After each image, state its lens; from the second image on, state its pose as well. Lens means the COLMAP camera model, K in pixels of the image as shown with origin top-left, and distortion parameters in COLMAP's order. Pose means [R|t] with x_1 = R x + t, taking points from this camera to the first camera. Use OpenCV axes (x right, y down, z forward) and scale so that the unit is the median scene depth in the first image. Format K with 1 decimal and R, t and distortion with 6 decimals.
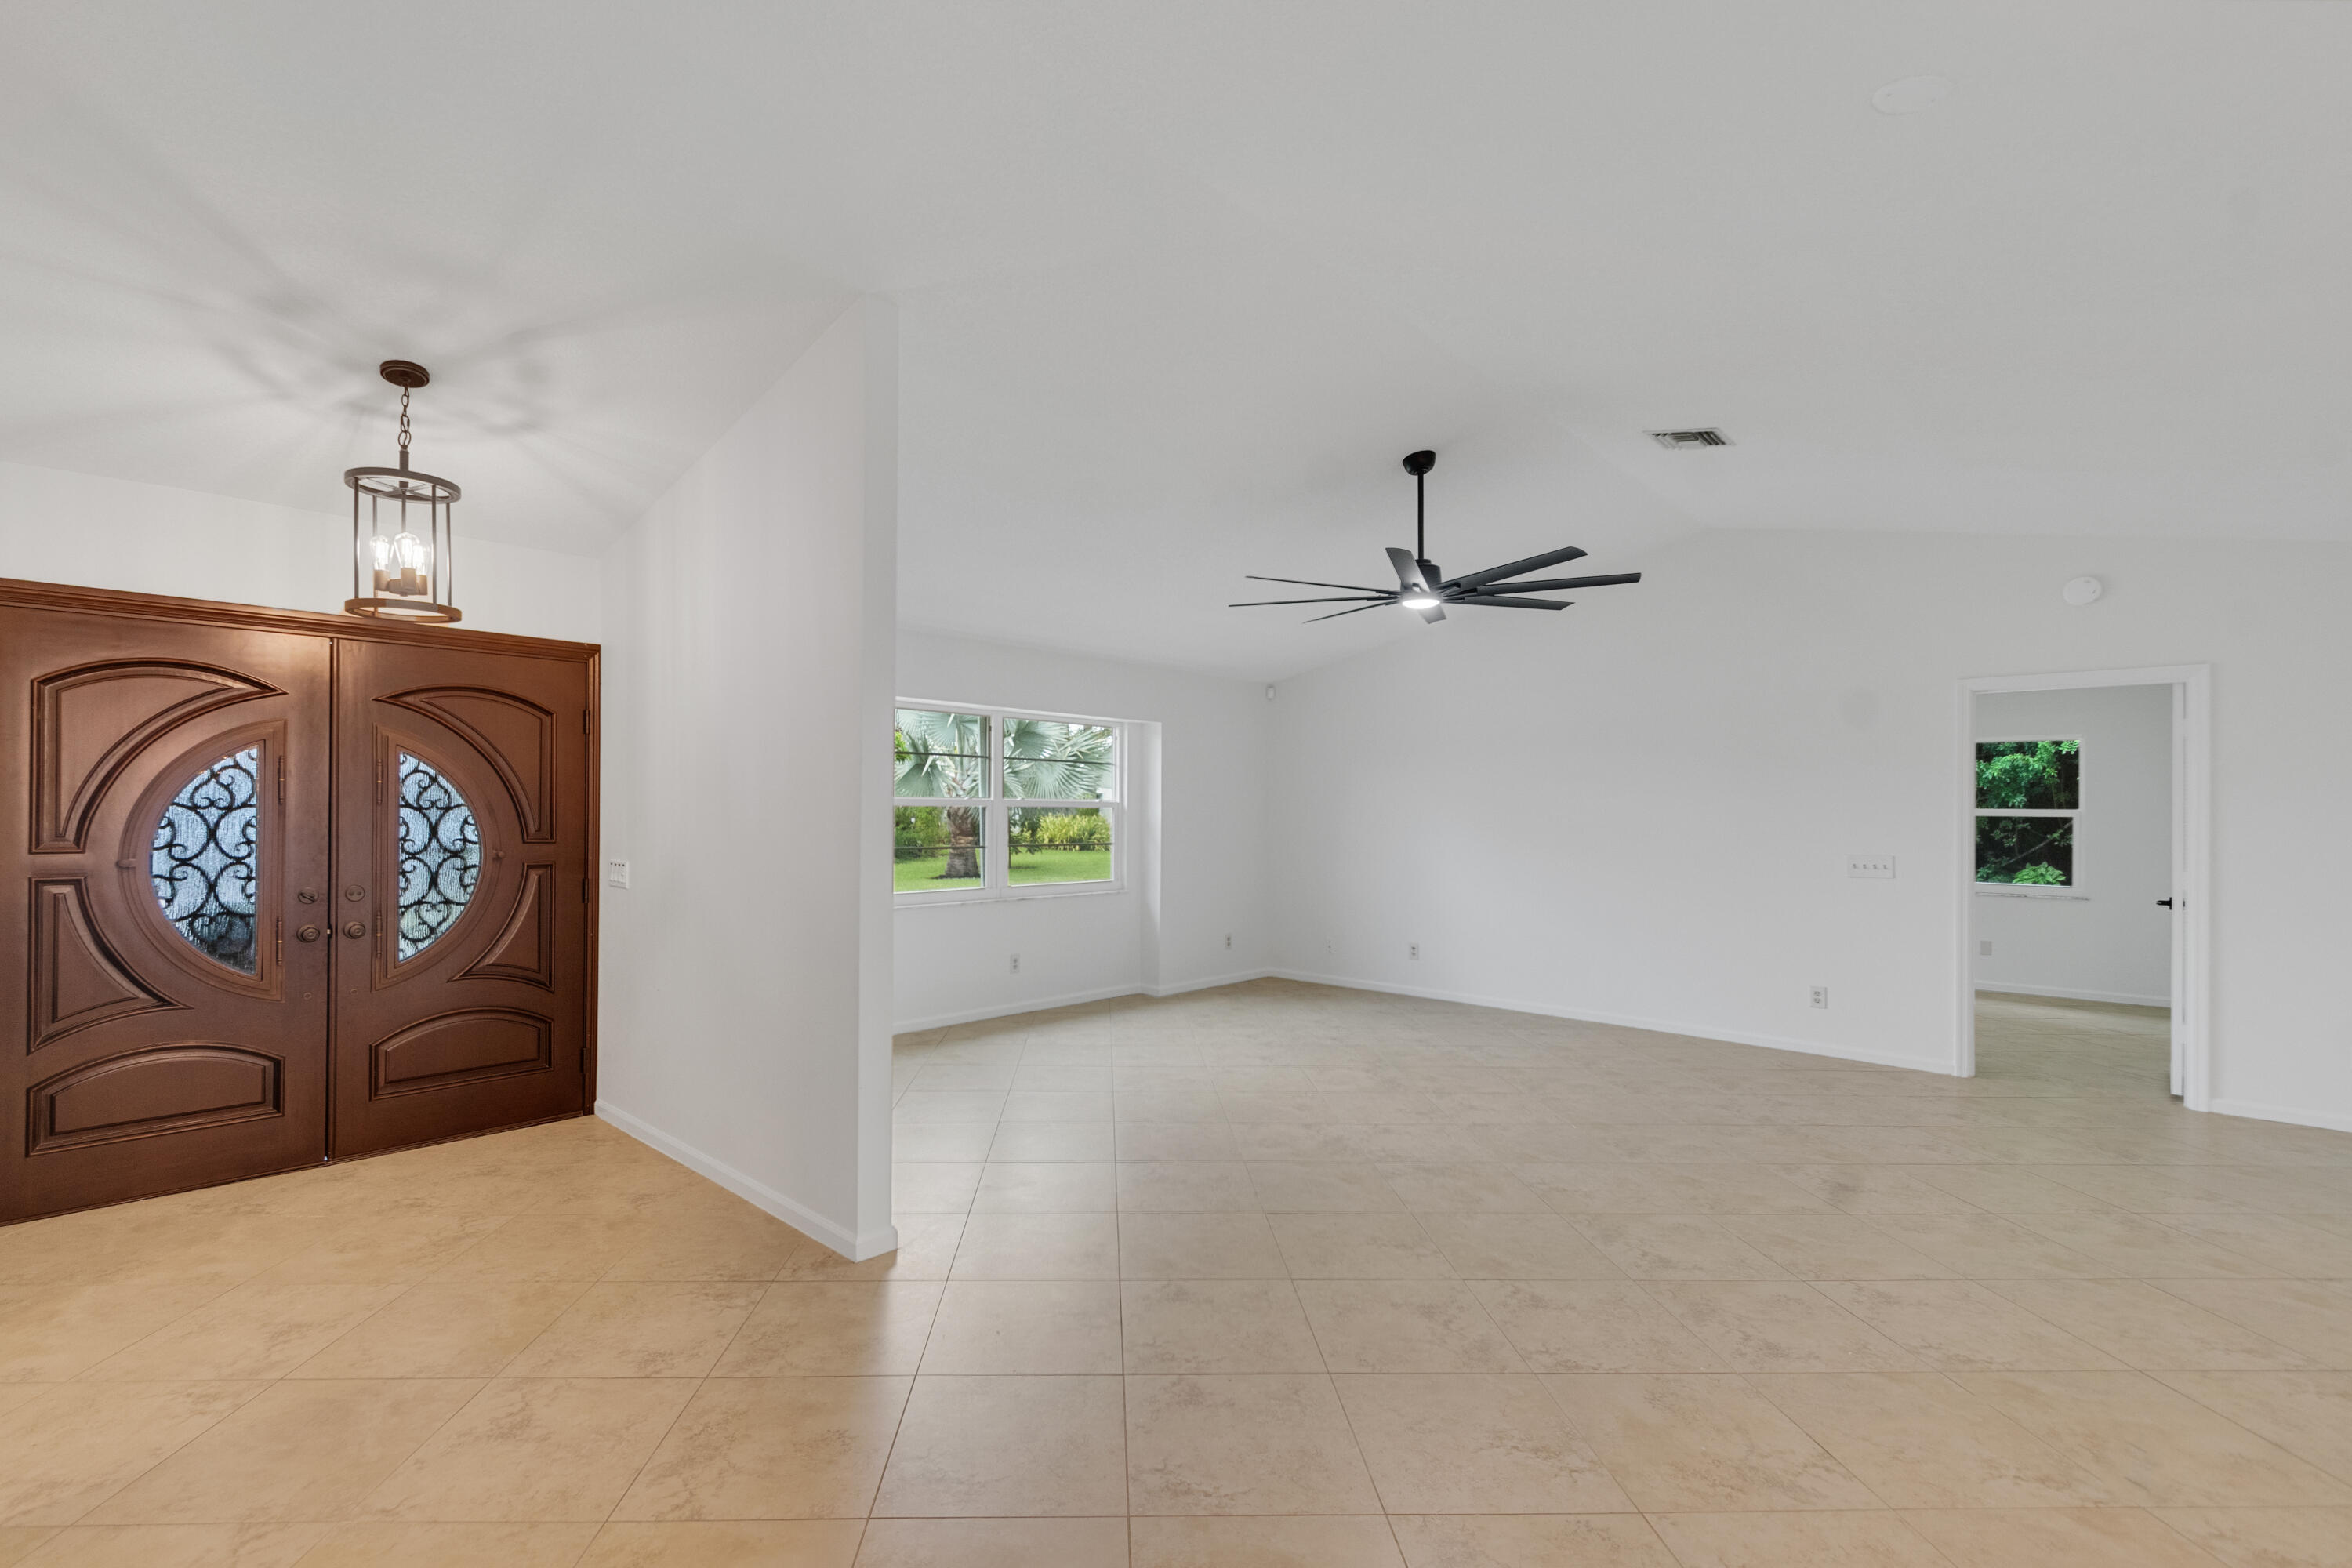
lens RADIAL K [[1028.1, 0, 1113.5], [0, 1028.1, 800.5], [0, 0, 1]] dist [0.011933, -0.006438]
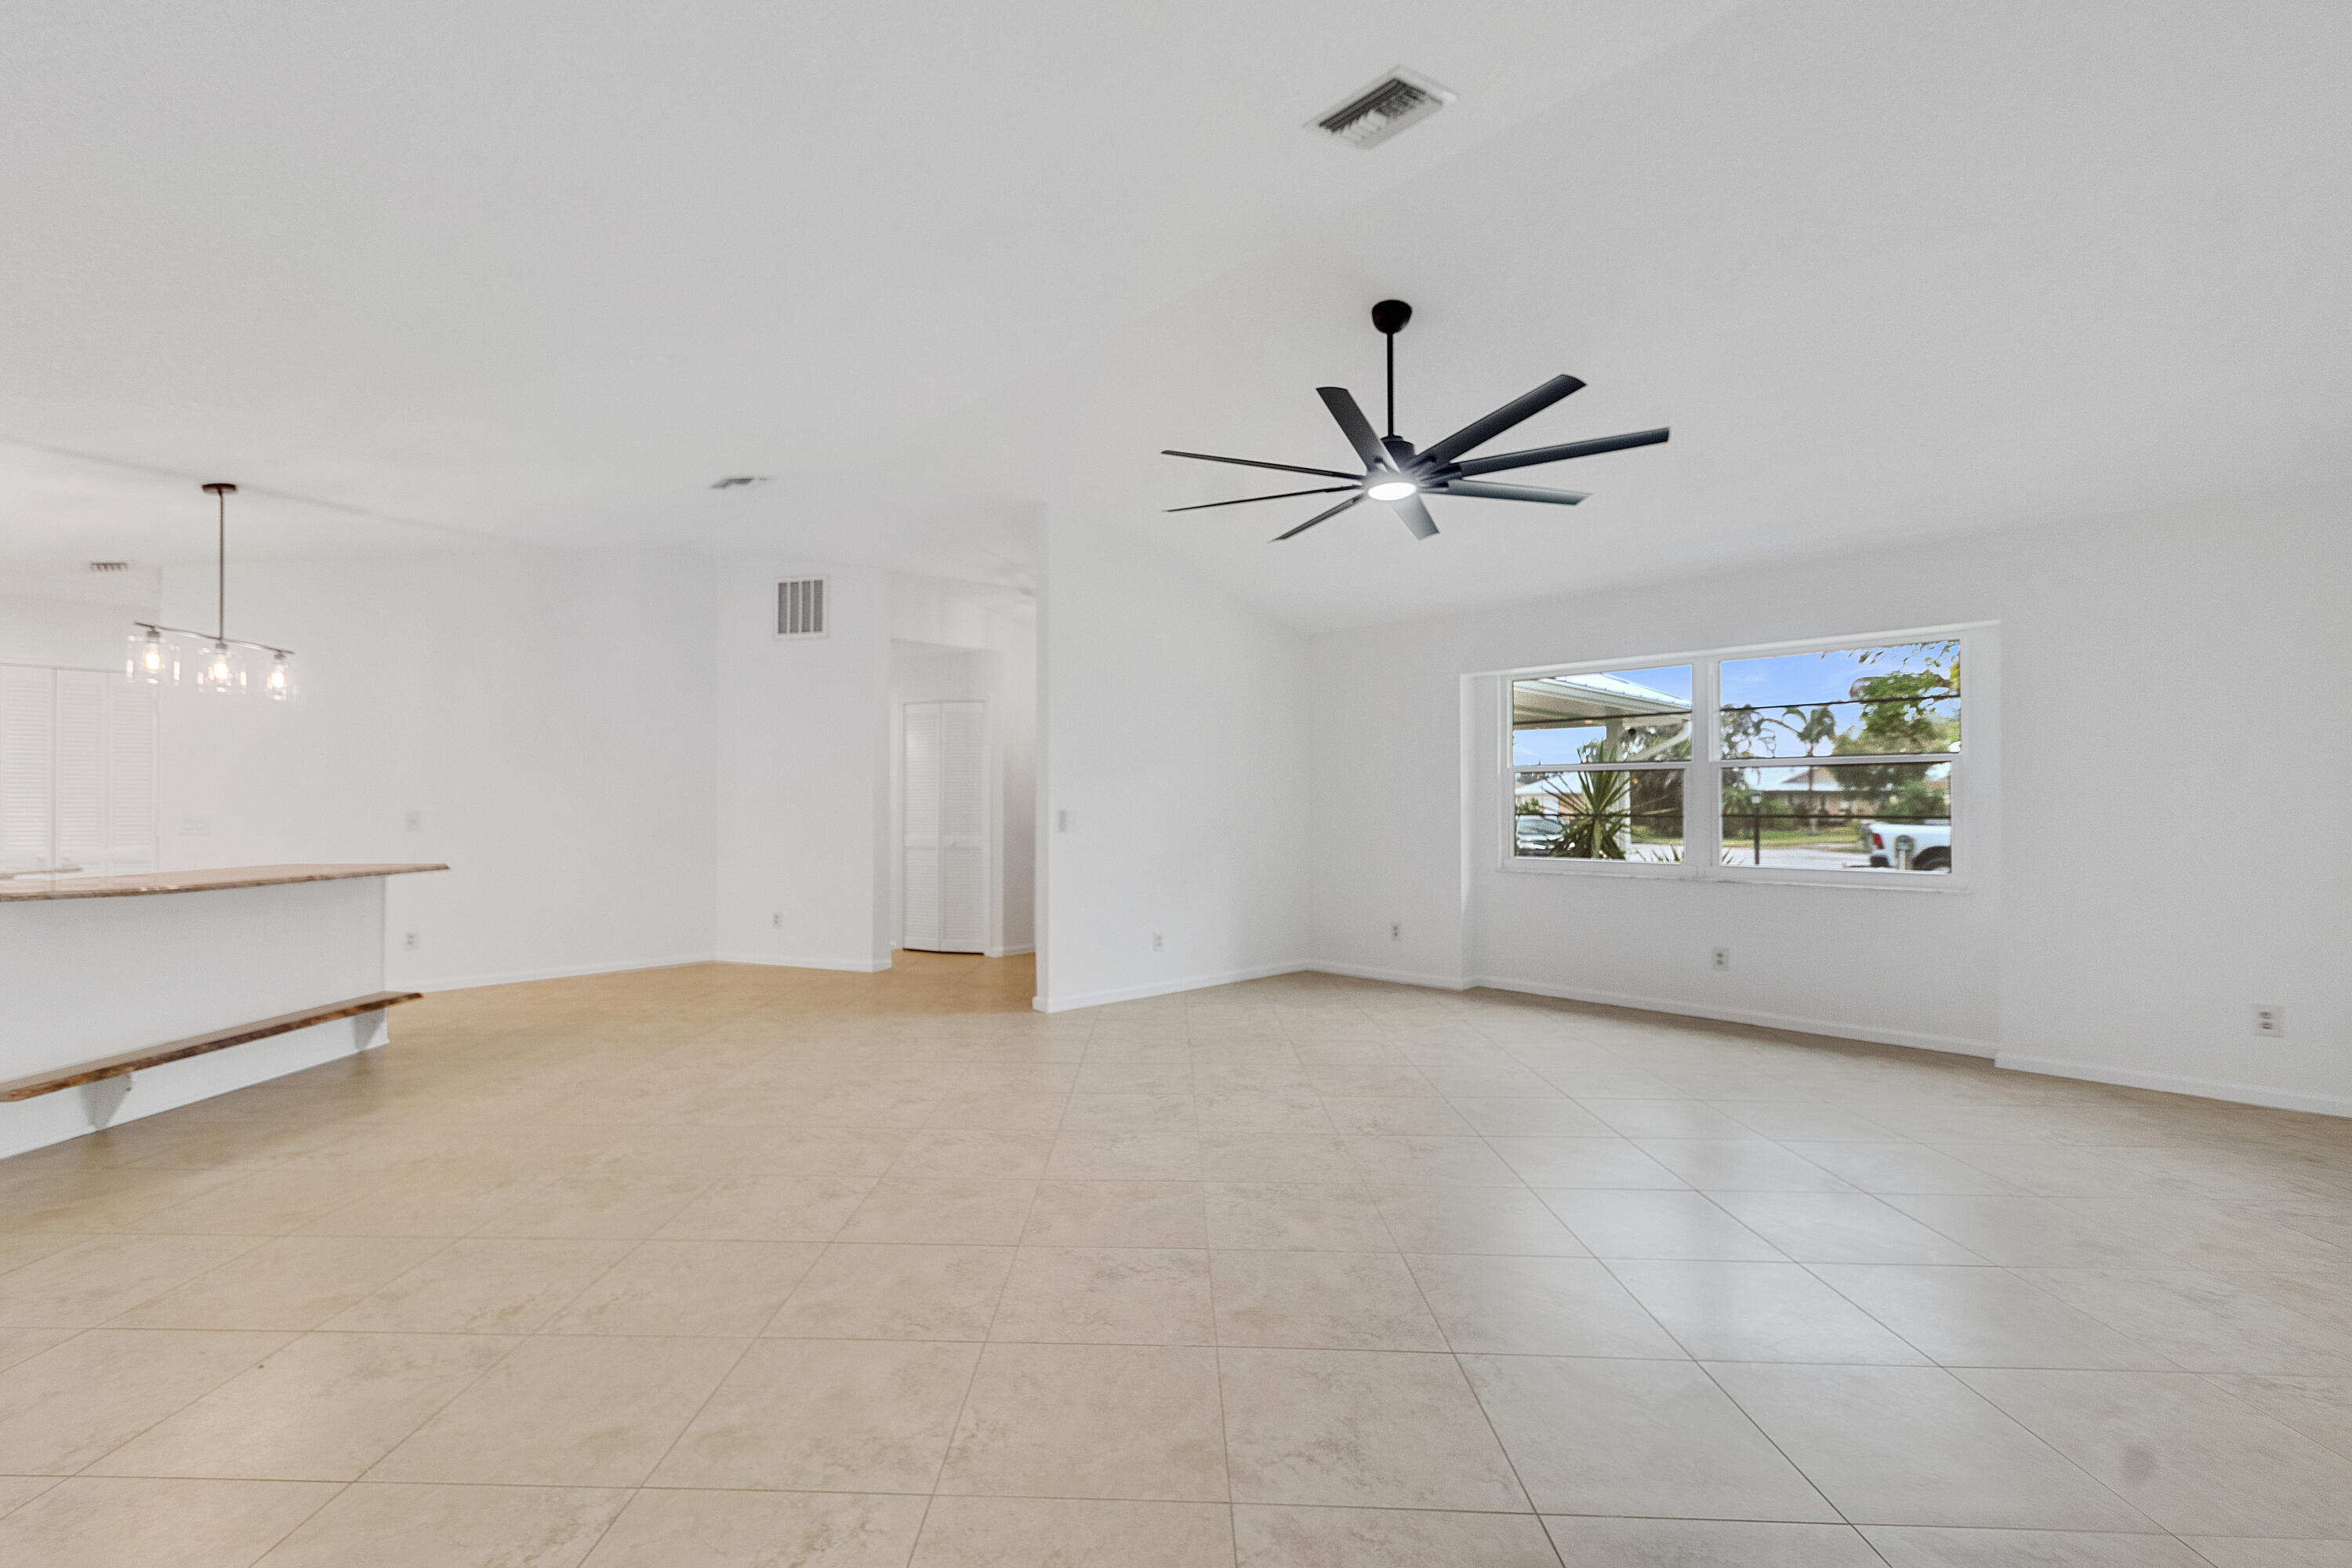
lens RADIAL K [[1044.0, 0, 1127.7], [0, 1044.0, 800.2], [0, 0, 1]] dist [0.008091, -0.000039]
pose [[-0.051058, -0.015875, -0.998570, 0.924024], [0.007925, 0.999836, -0.016301, 0.051292], [0.998664, -0.008746, -0.050924, 0.698195]]
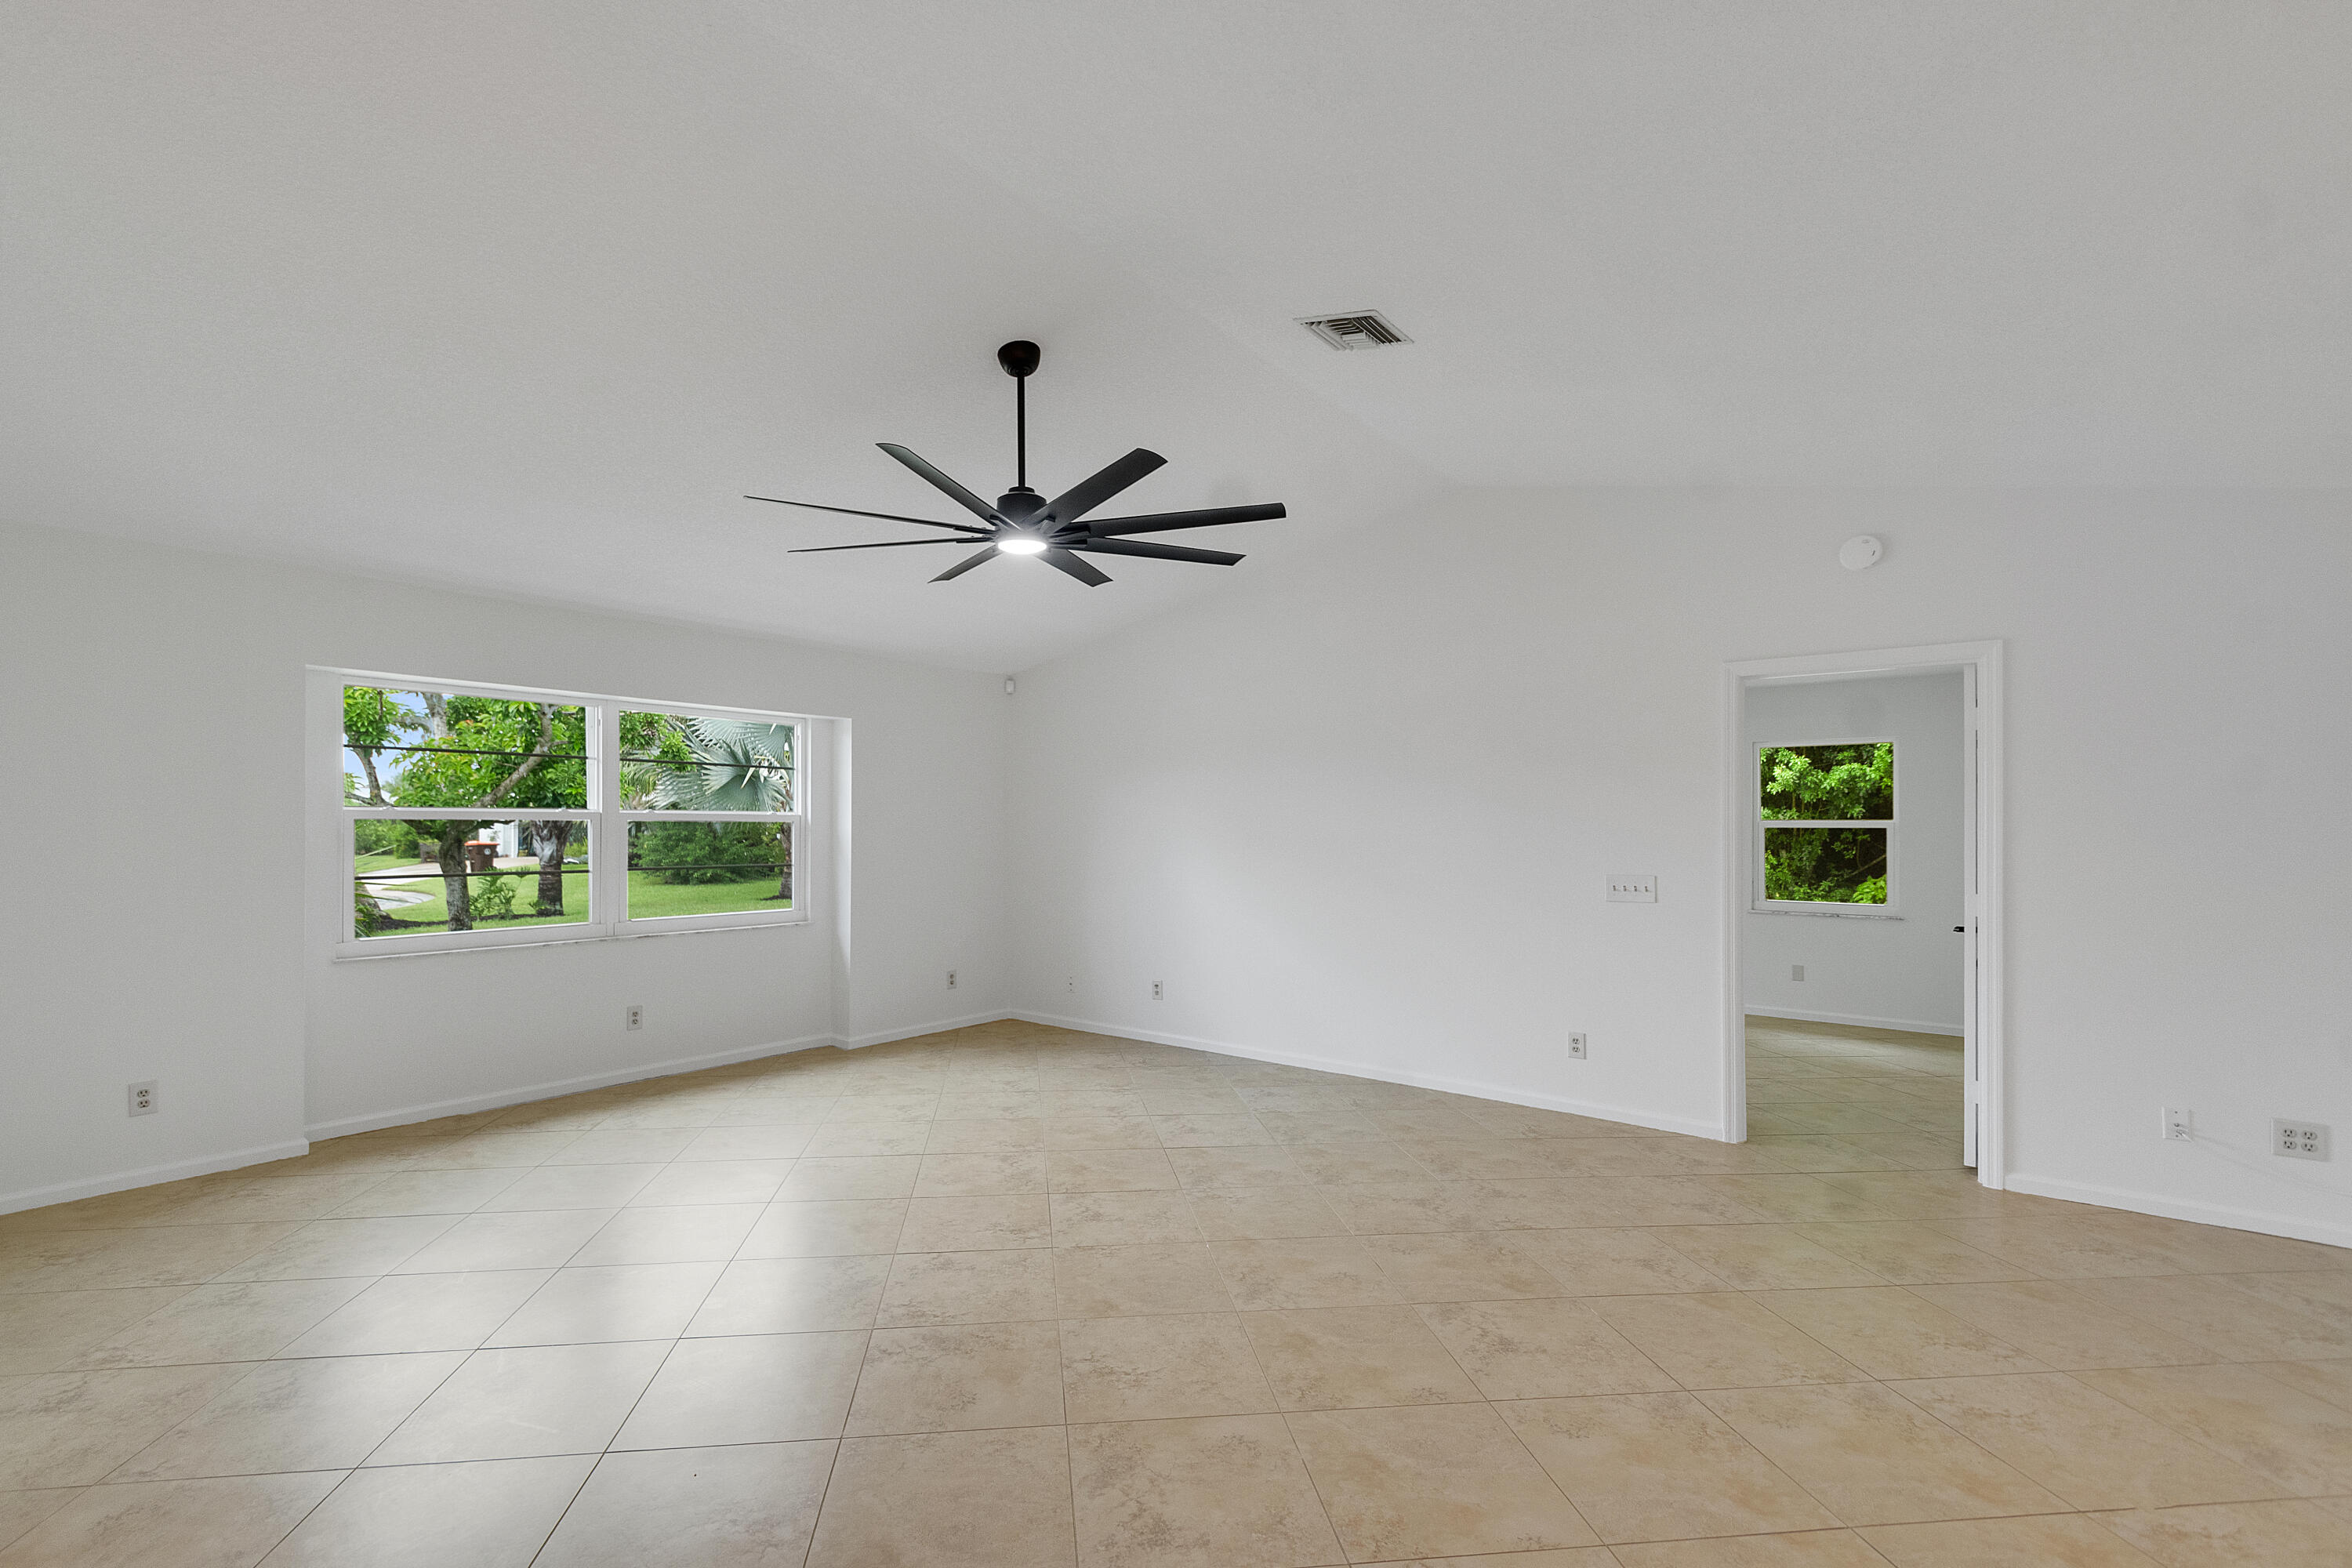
lens RADIAL K [[1041.6, 0, 1117.4], [0, 1041.6, 815.8], [0, 0, 1]] dist [0.021140, -0.008052]
pose [[0.996258, -0.003083, 0.086373, 0.251284], [0.003051, 0.999995, 0.000503, 0.003684], [-0.086374, -0.000238, 0.996263, 0.198912]]
